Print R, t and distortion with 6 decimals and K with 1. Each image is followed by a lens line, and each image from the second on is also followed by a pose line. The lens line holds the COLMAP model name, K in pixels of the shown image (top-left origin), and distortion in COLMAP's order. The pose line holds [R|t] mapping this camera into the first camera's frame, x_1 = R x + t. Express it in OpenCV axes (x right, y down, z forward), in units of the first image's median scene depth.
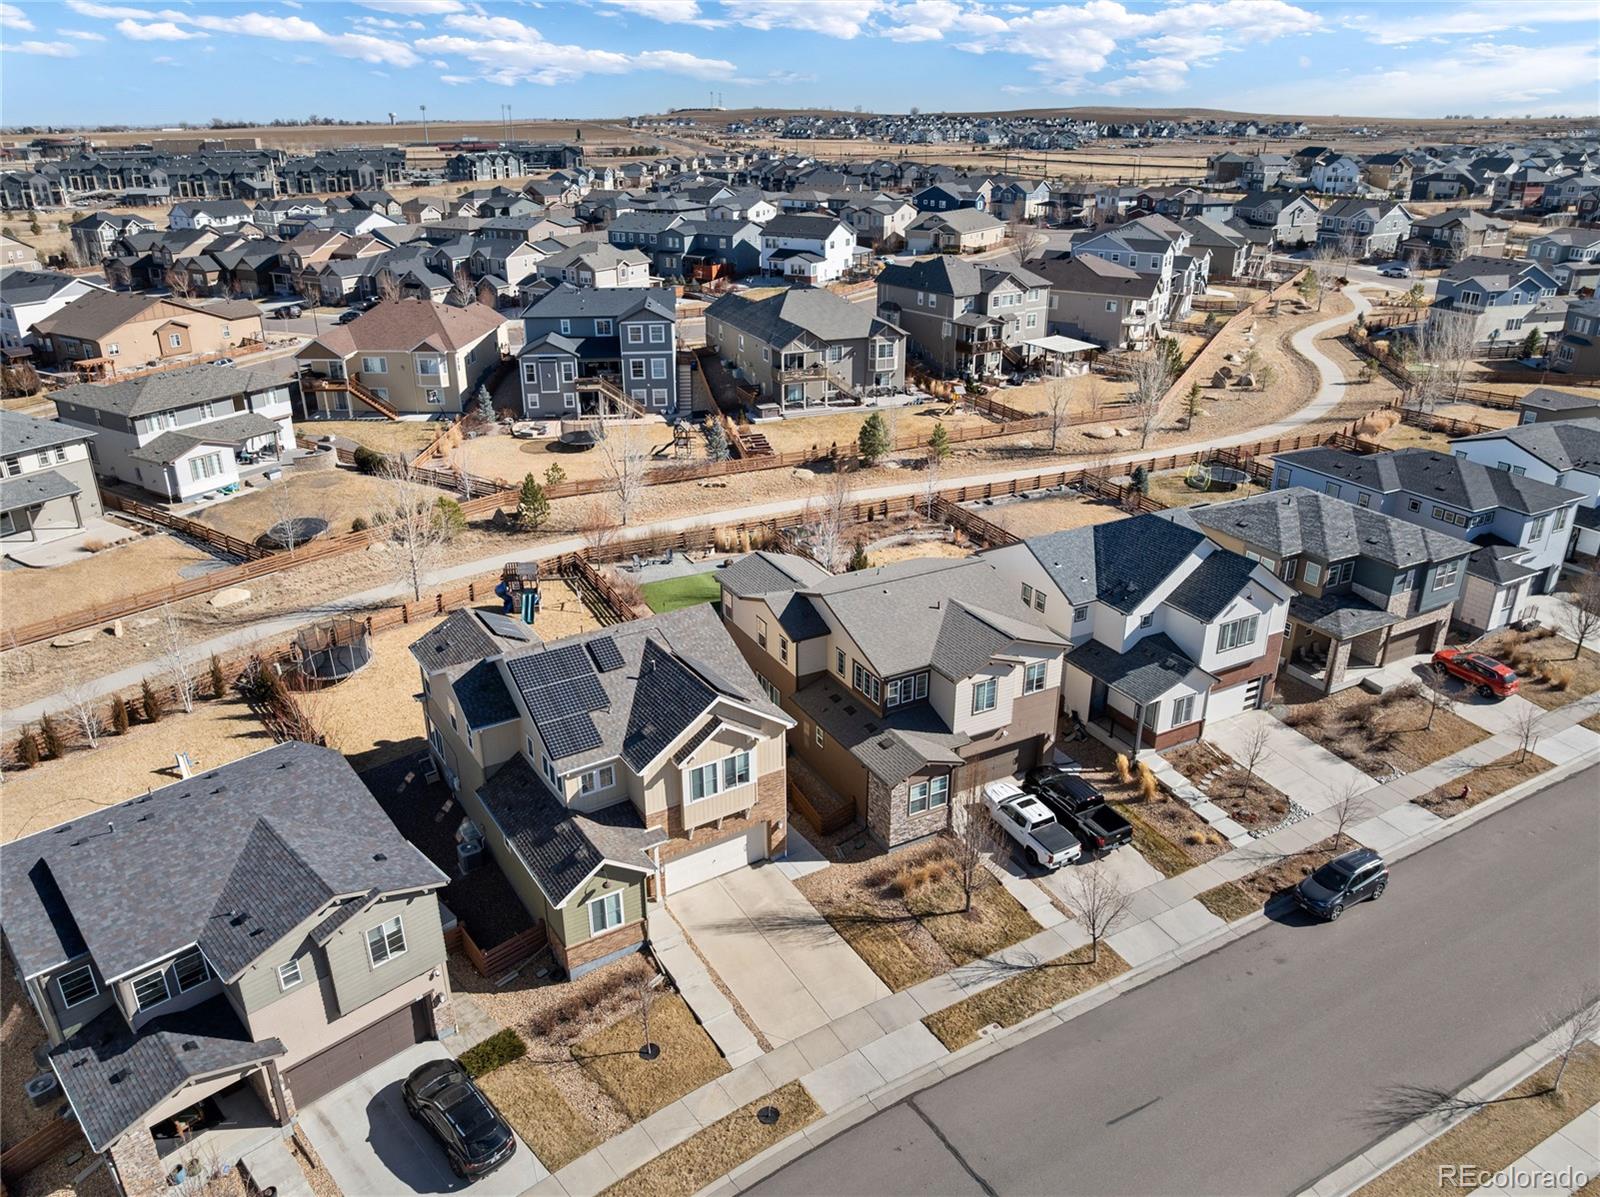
lens RADIAL K [[1126.9, 0, 807.7], [0, 1126.9, 598.9], [0, 0, 1]] dist [-0.028008, -0.008991]
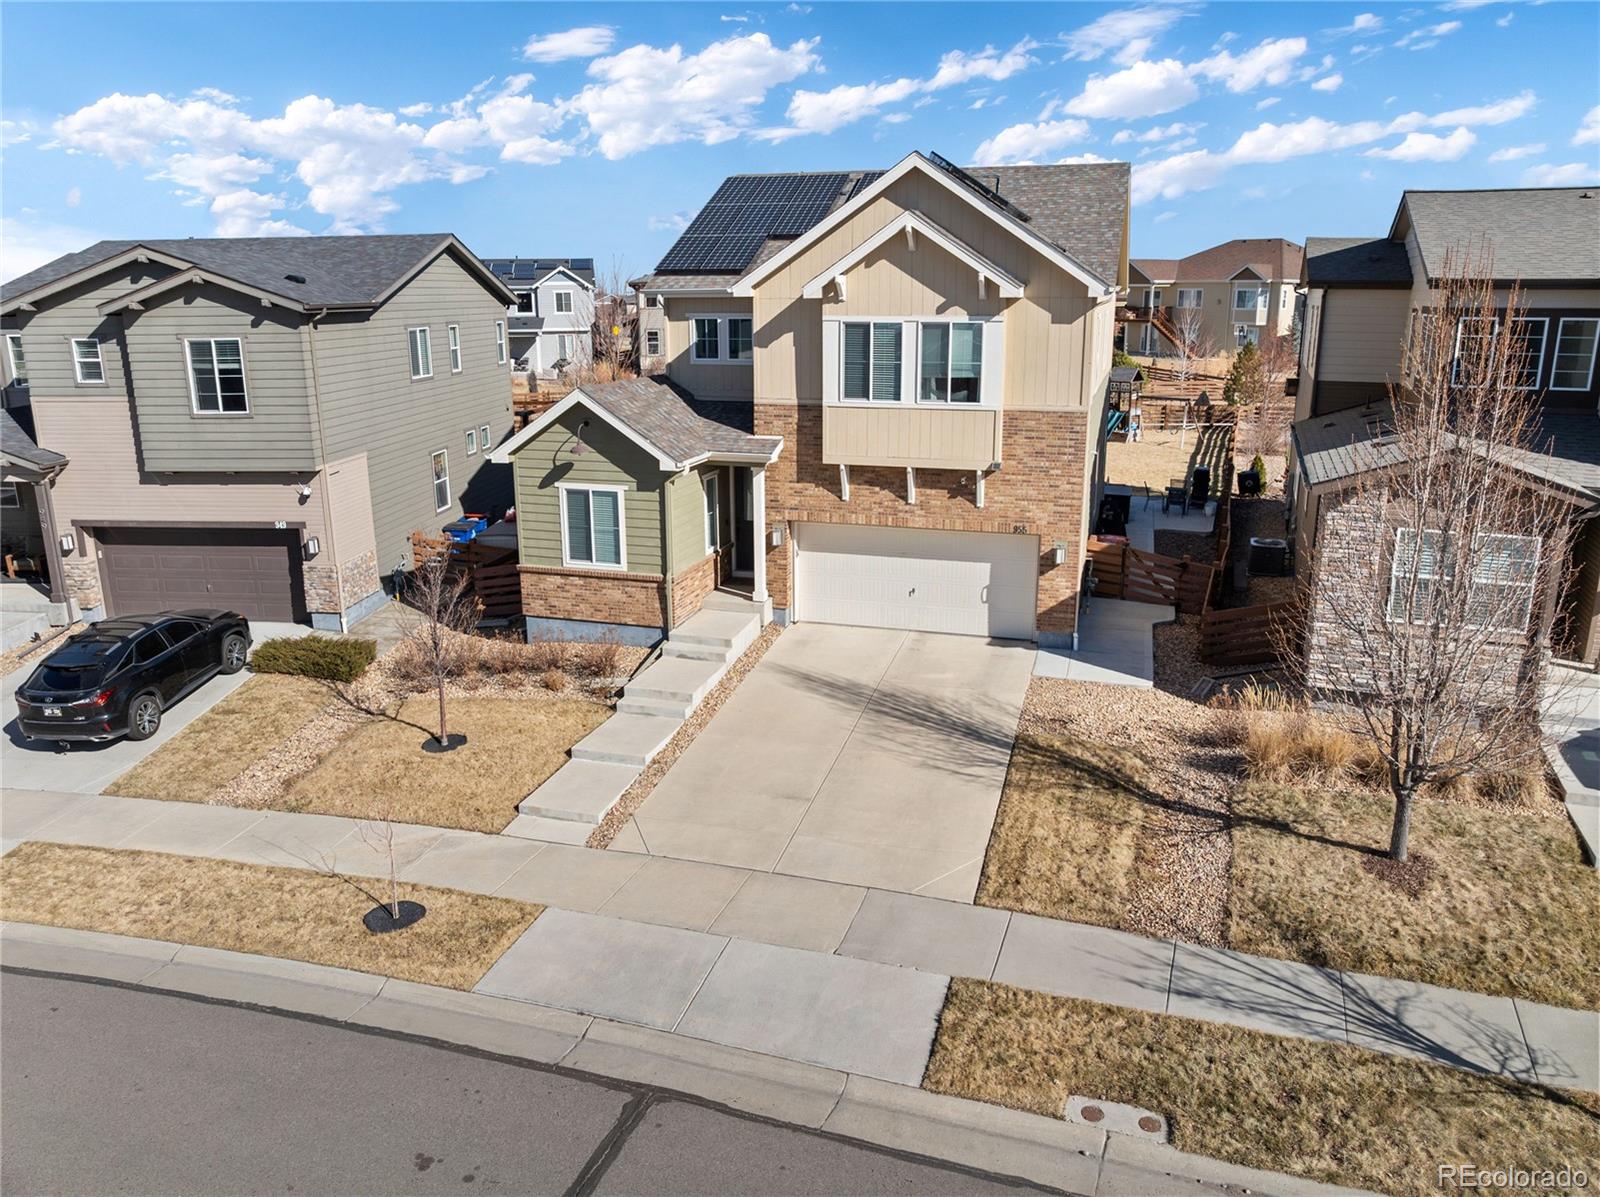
lens RADIAL K [[1126.9, 0, 806.5], [0, 1126.9, 584.9], [0, 0, 1]] dist [-0.028008, -0.008991]
pose [[0.646125, 0.189964, -0.739213, 0.260399], [-0.300889, 0.953490, -0.017969, 0.271285], [0.701419, 0.234031, 0.673232, 0.691740]]
